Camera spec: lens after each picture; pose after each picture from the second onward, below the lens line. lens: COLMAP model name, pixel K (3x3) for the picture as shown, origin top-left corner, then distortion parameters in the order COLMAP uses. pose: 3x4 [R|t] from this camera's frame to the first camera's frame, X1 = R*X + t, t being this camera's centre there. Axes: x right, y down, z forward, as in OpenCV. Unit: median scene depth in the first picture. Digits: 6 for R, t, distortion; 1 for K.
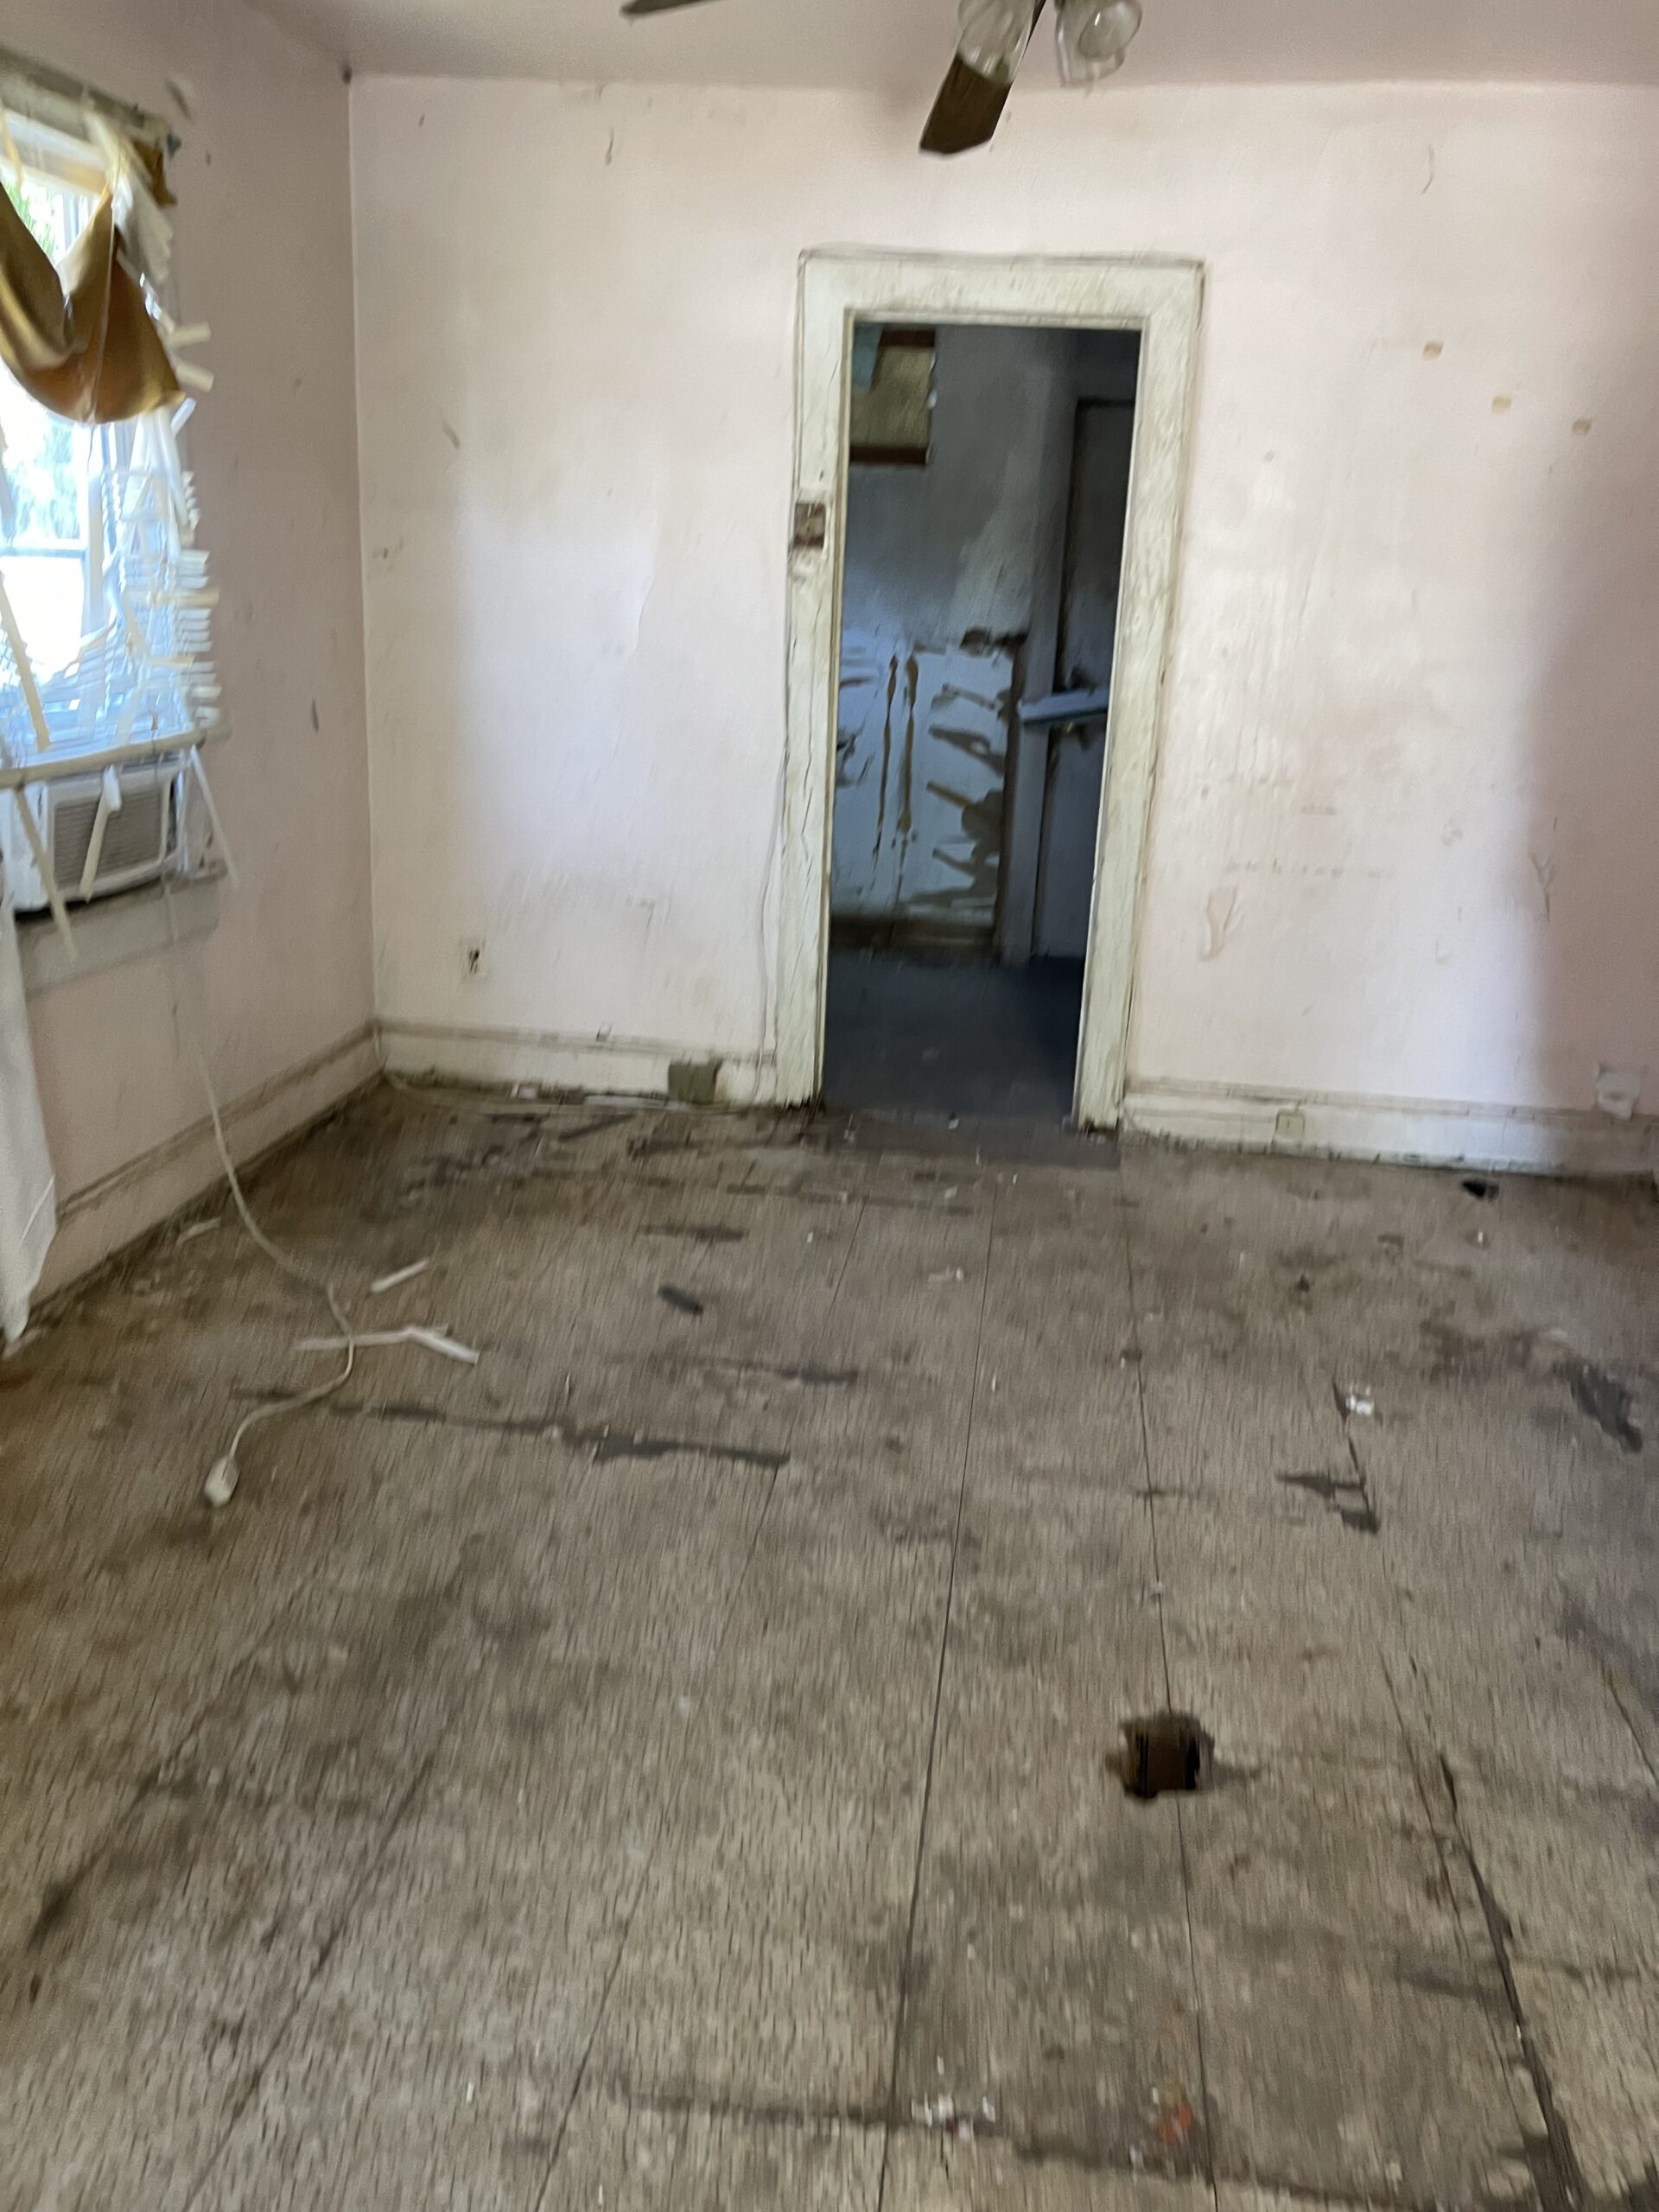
lens RADIAL K [[1666.8, 0, 833.7], [0, 1666.8, 1084.1], [0, 0, 1]] dist [0.068732, -0.090835]
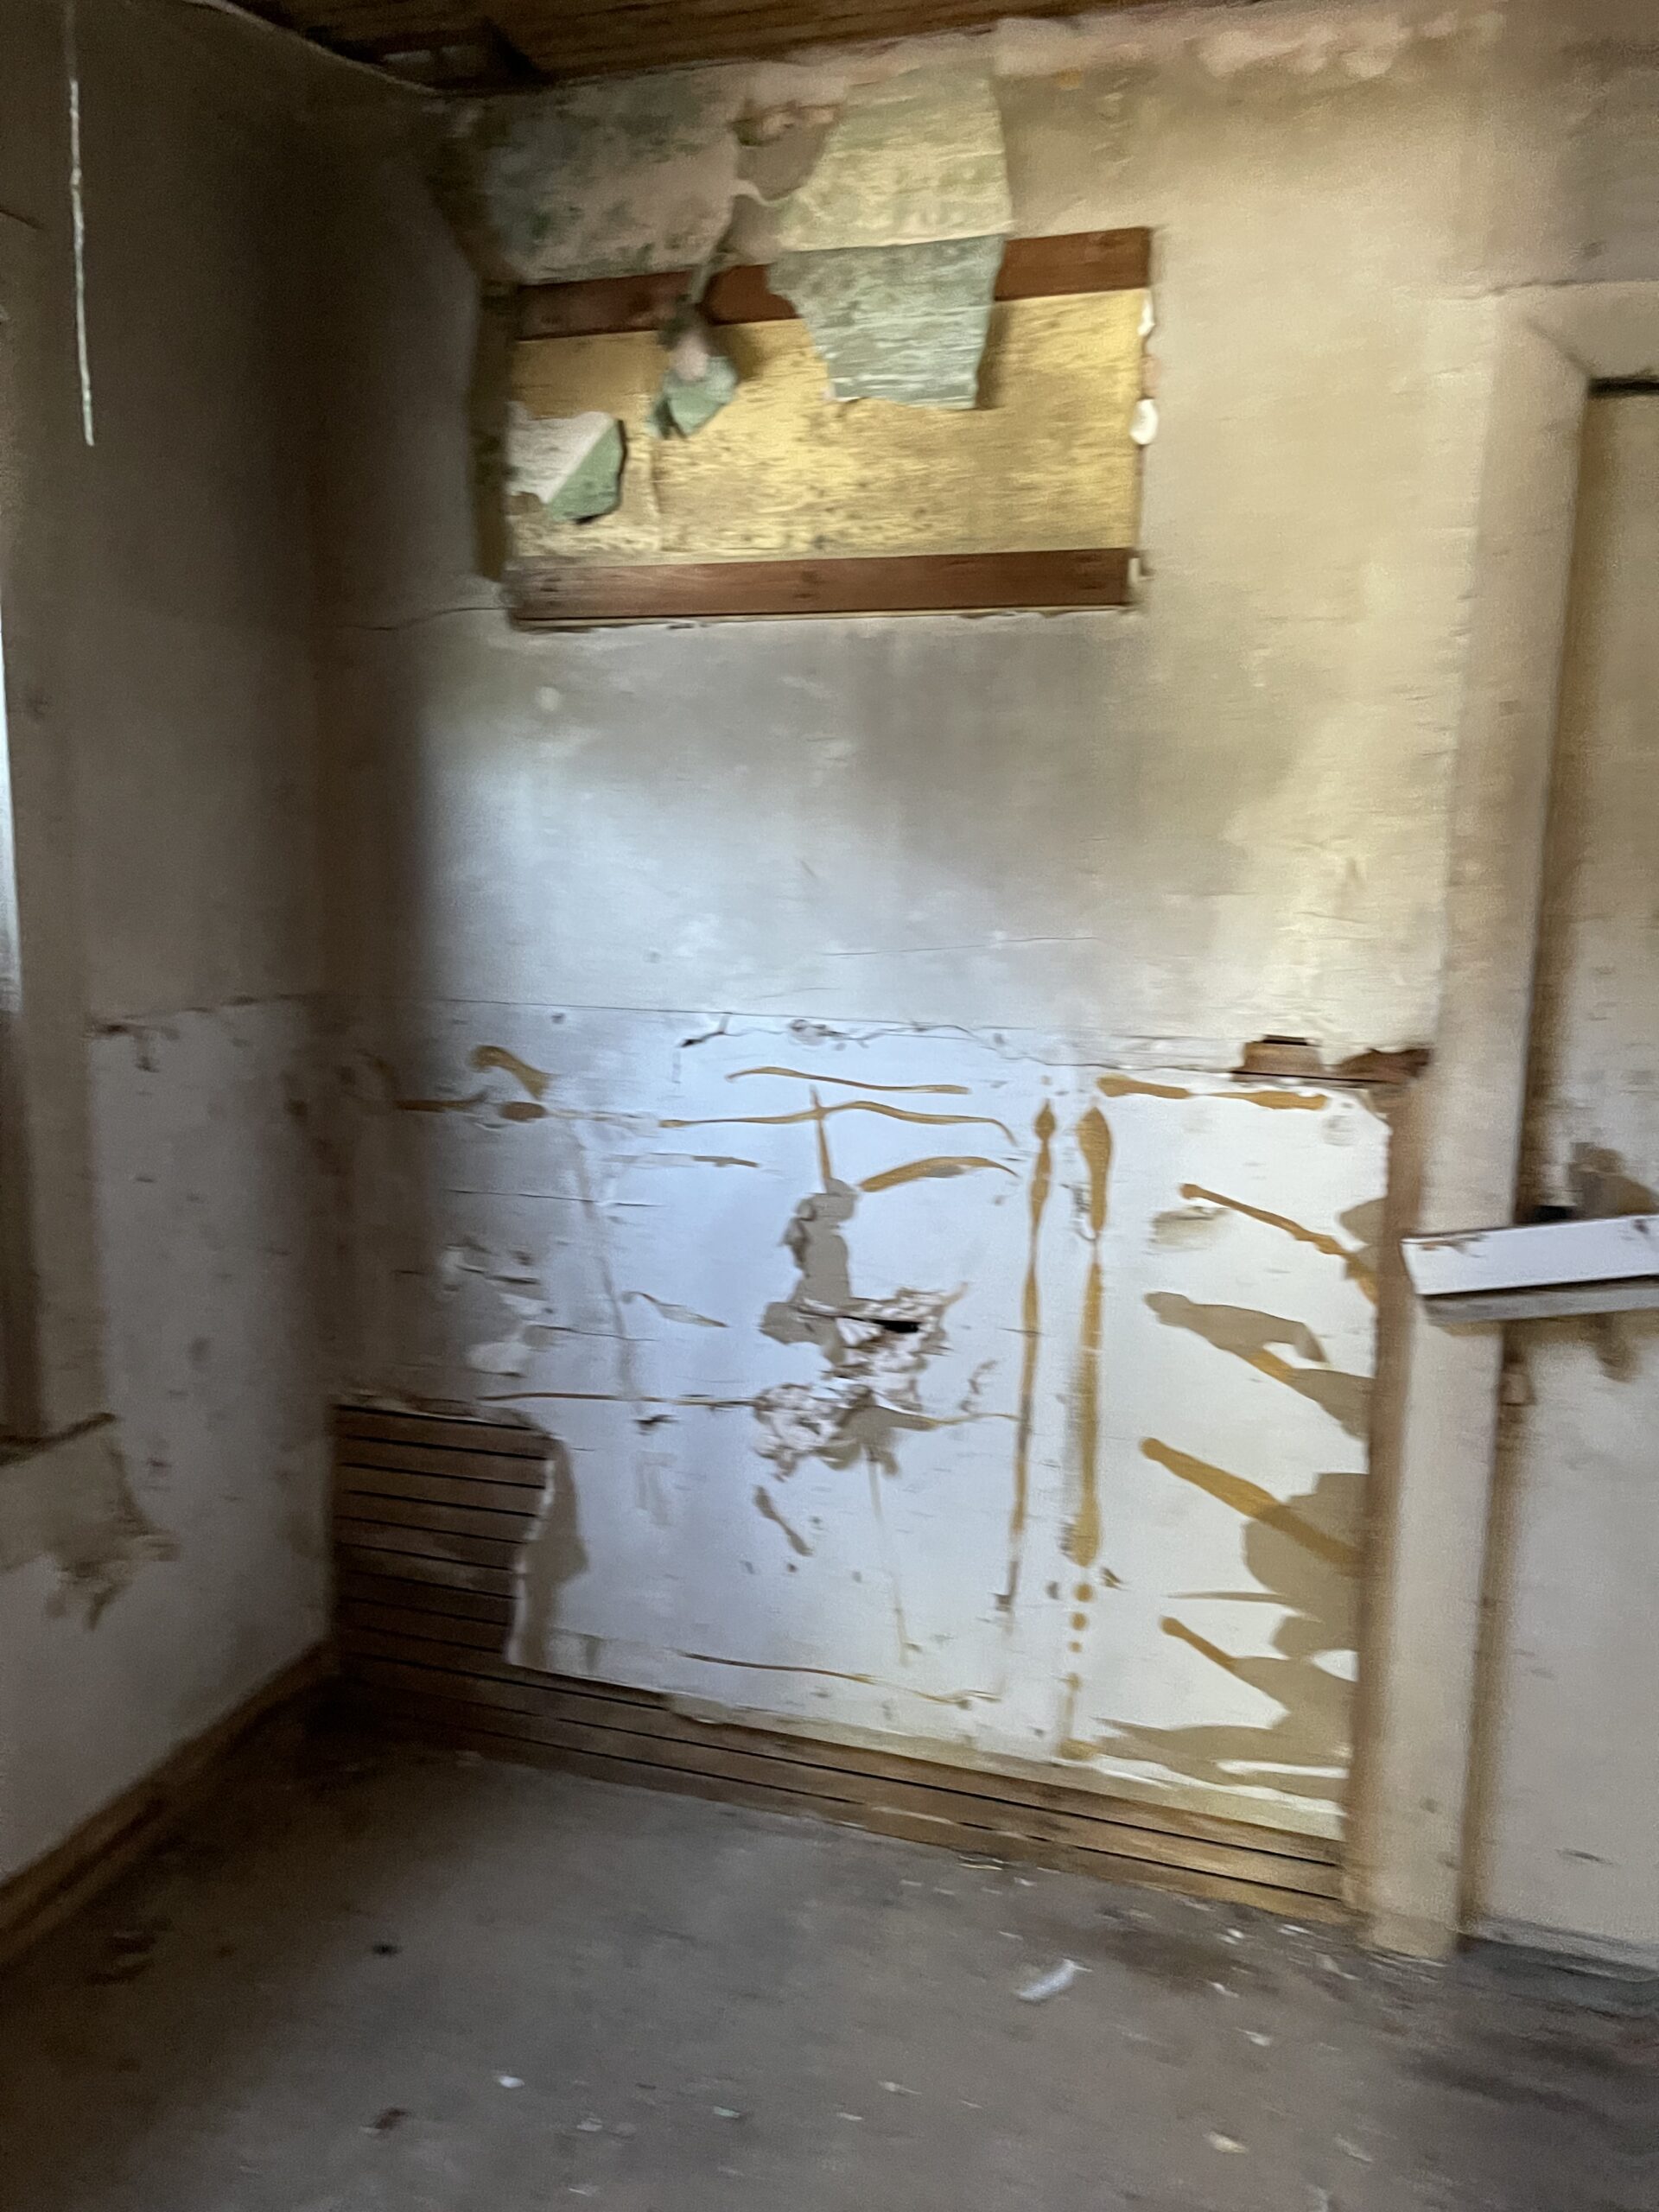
lens RADIAL K [[1666.8, 0, 824.0], [0, 1666.8, 1103.6], [0, 0, 1]] dist [0.068732, -0.090835]
pose [[0.986865, -0.000809, -0.161543, 0.067097], [-0.022372, 0.989667, -0.141626, -0.288721], [0.159988, 0.143380, 0.976650, 0.902139]]
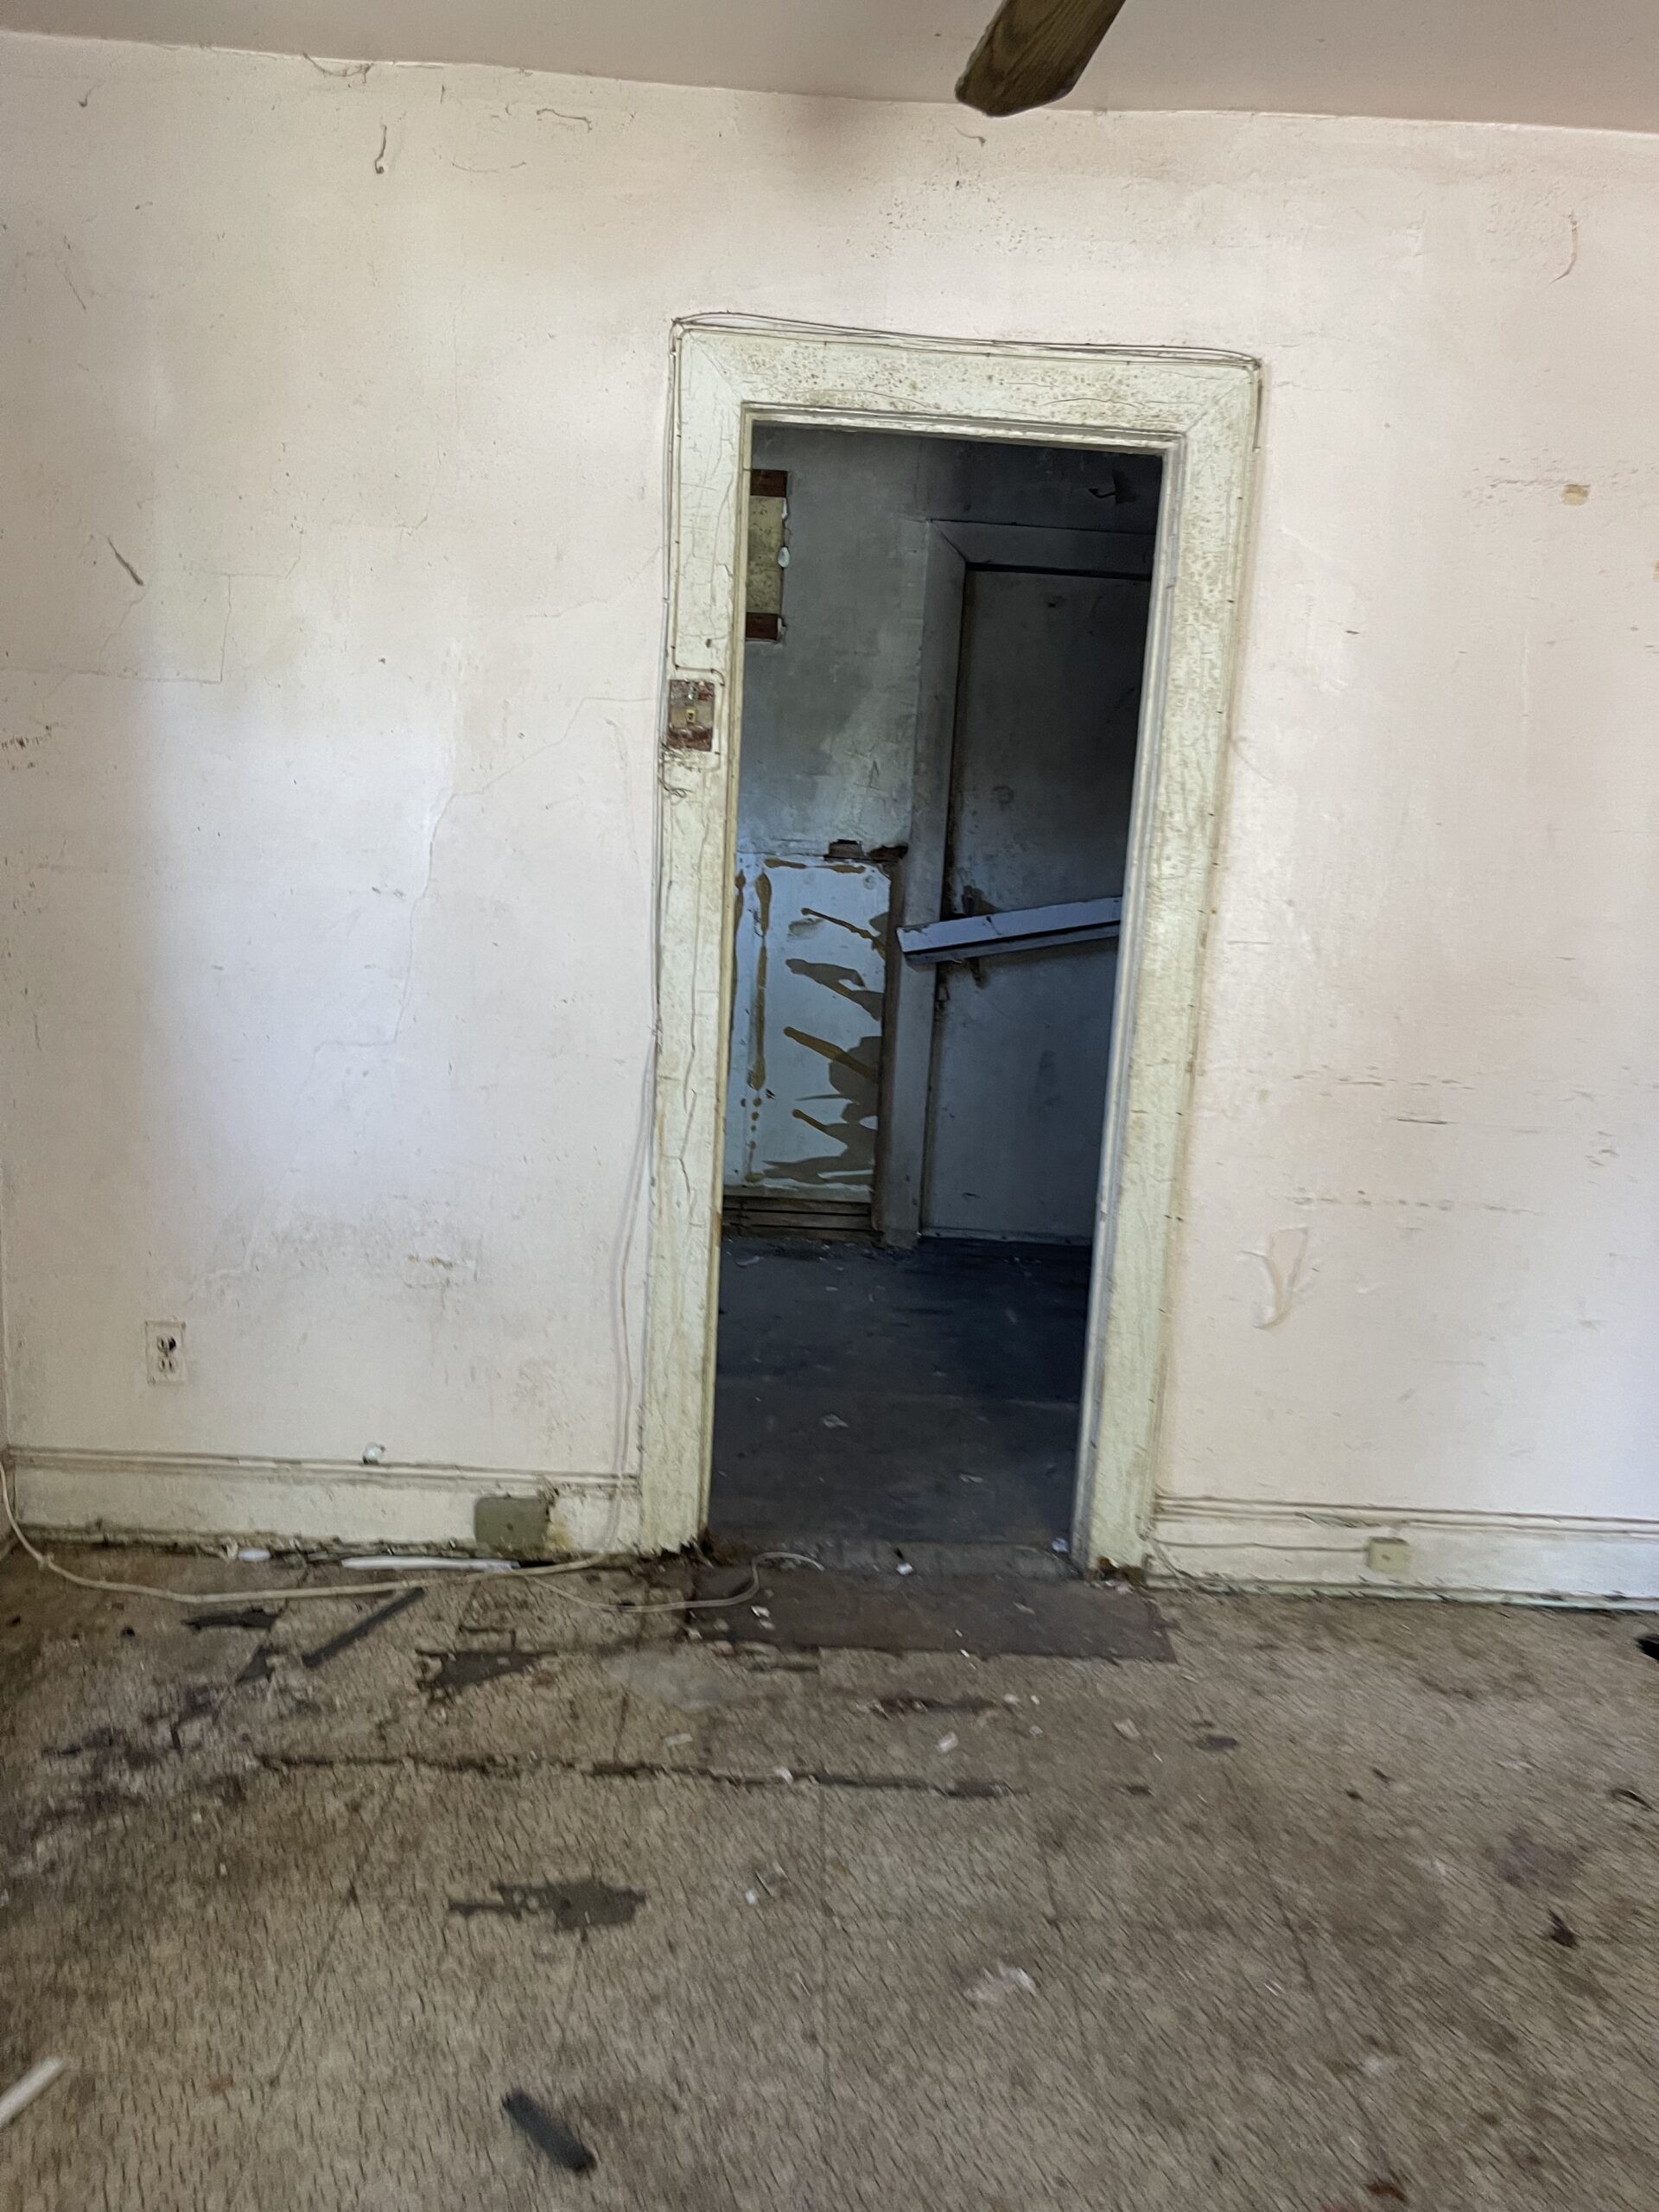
lens RADIAL K [[1666.8, 0, 842.6], [0, 1666.8, 1101.9], [0, 0, 1]] dist [0.068732, -0.090835]
pose [[0.987759, -0.019468, 0.154769, -0.057550], [0.032832, 0.995902, -0.084269, -0.113042], [-0.152495, 0.088318, 0.984350, 0.323211]]
